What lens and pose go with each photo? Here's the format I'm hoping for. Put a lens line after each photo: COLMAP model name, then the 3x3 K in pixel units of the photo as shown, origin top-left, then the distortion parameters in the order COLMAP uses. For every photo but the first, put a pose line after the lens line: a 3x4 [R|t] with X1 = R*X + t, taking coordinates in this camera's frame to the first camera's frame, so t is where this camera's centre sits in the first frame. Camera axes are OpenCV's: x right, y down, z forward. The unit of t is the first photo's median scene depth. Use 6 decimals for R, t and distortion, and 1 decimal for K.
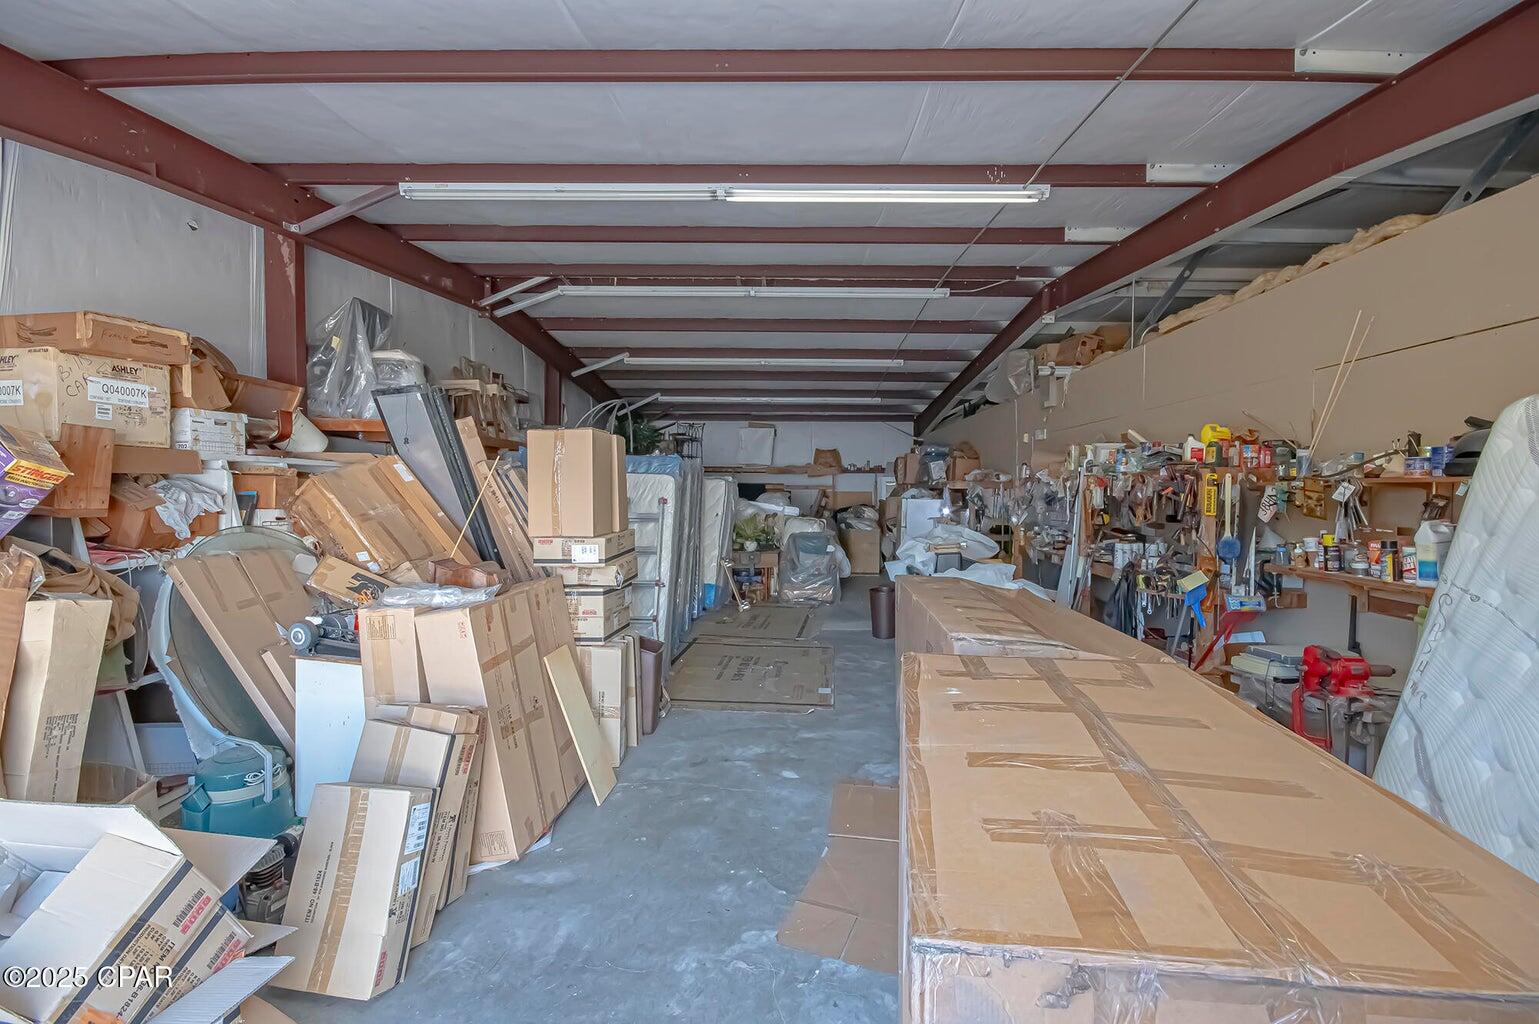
lens RADIAL K [[674.9, 0, 768.3], [0, 674.9, 508.4], [0, 0, 1]] dist [0.006686, -0.007757]
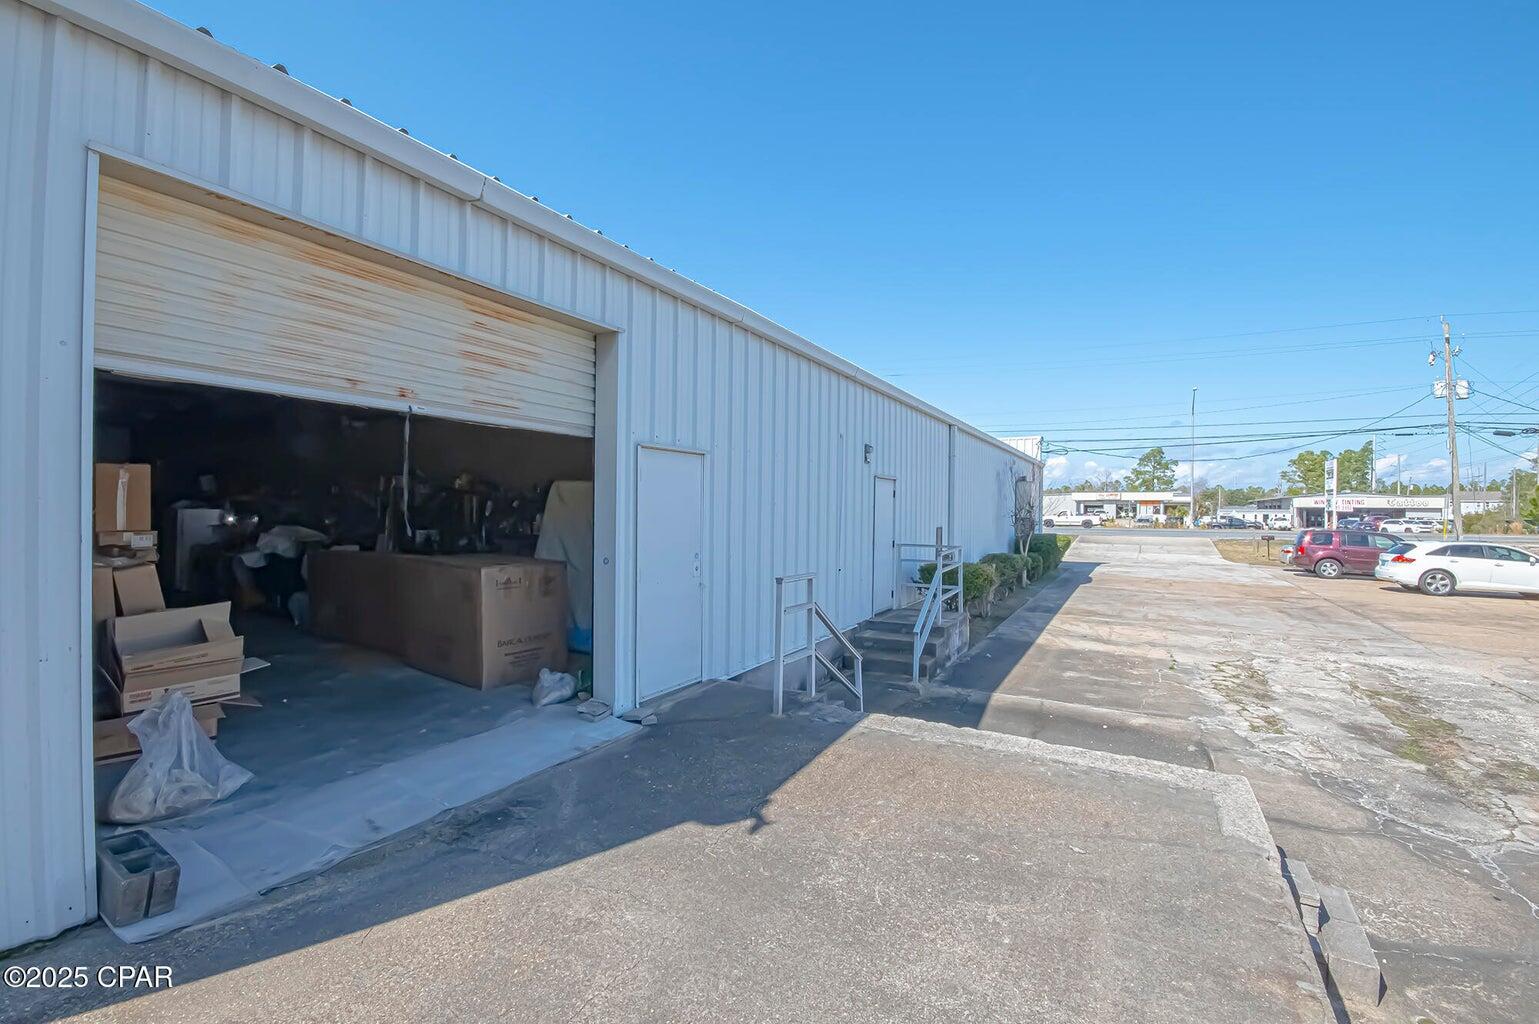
lens RADIAL K [[674.9, 0, 774.7], [0, 674.9, 508.4], [0, 0, 1]] dist [0.006686, -0.007757]
pose [[0.457181, -0.003246, 0.889368, -1.026706], [0.018265, 0.999817, -0.005740, 0.026417], [-0.889186, 0.018869, 0.457156, -1.104231]]
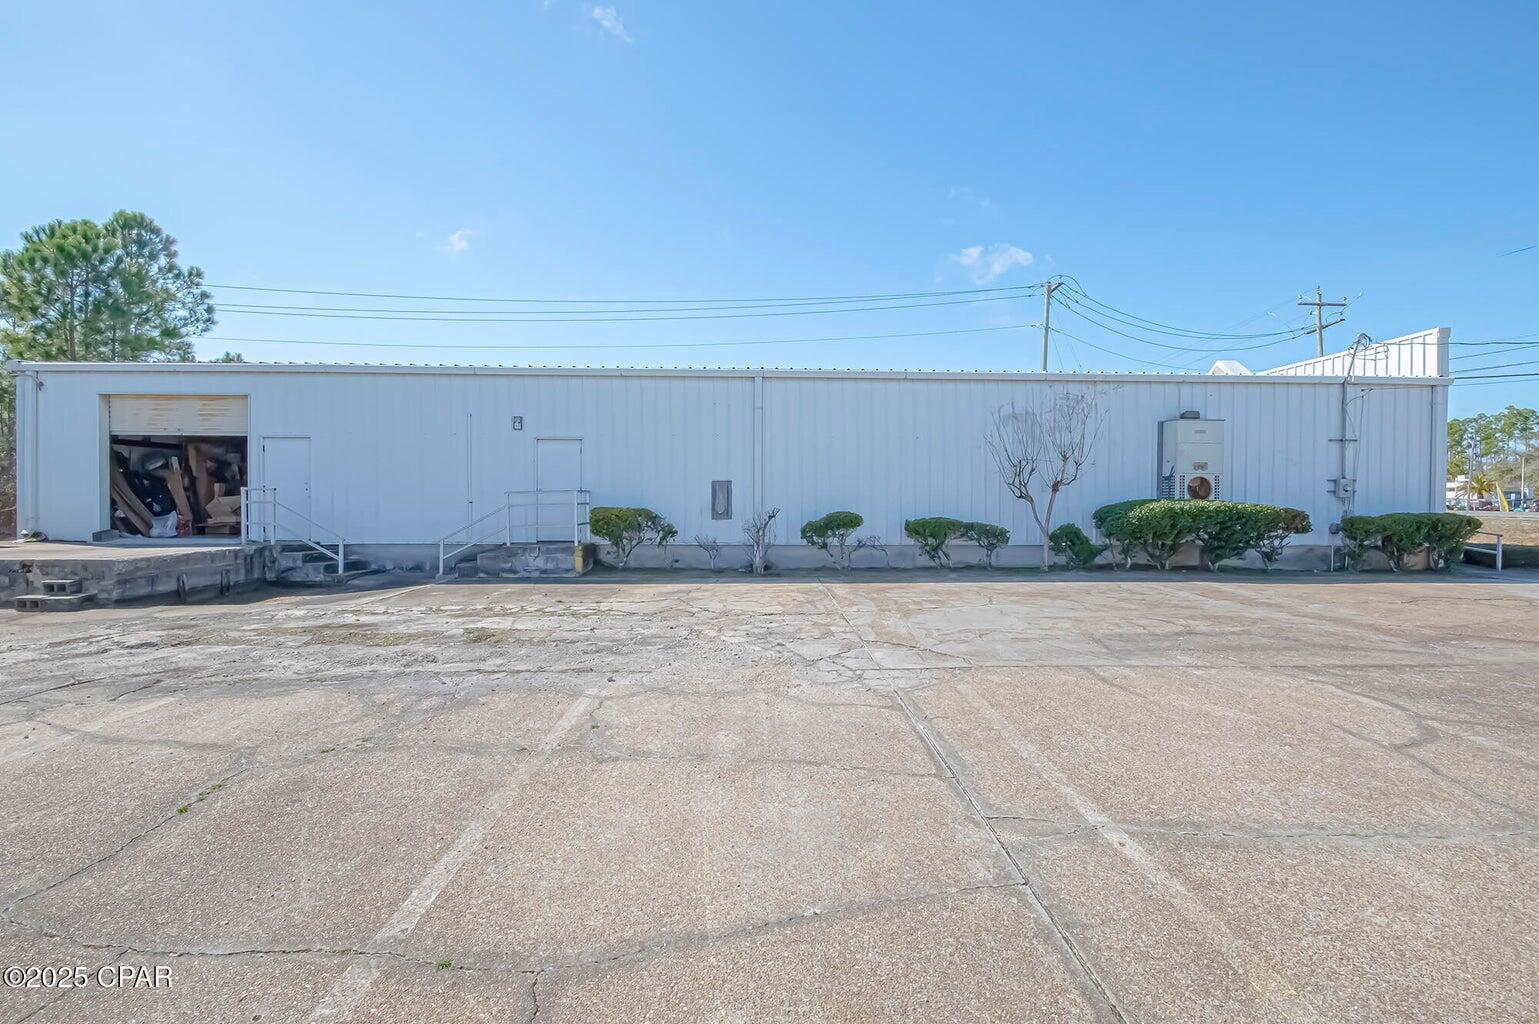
lens RADIAL K [[674.9, 0, 771.3], [0, 674.9, 504.7], [0, 0, 1]] dist [0.006686, -0.007757]
pose [[0.998440, -0.004760, 0.055640, 4.674029], [0.005898, 0.999776, -0.020305, 0.500660], [-0.055531, 0.020601, 0.998244, -5.552196]]
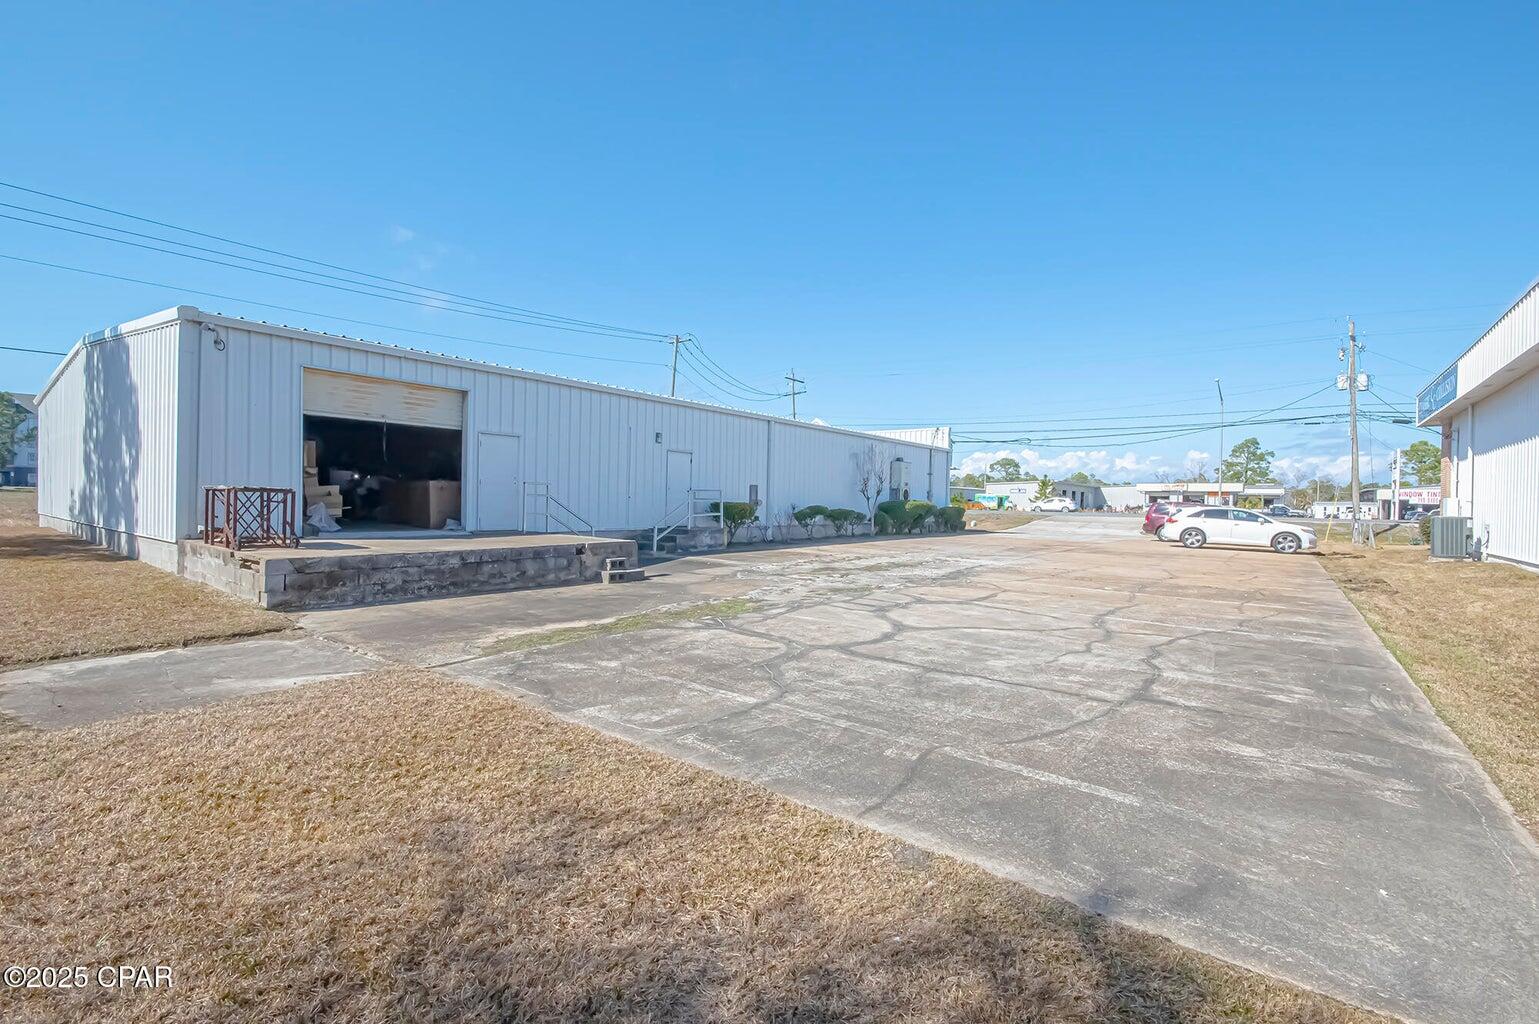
lens RADIAL K [[674.9, 0, 774.0], [0, 674.9, 508.9], [0, 0, 1]] dist [0.006686, -0.007757]
pose [[0.589083, -0.006831, 0.808044, -2.510907], [0.007698, 0.999966, 0.002842, 0.467965], [-0.808036, 0.004546, 0.589115, -5.259423]]
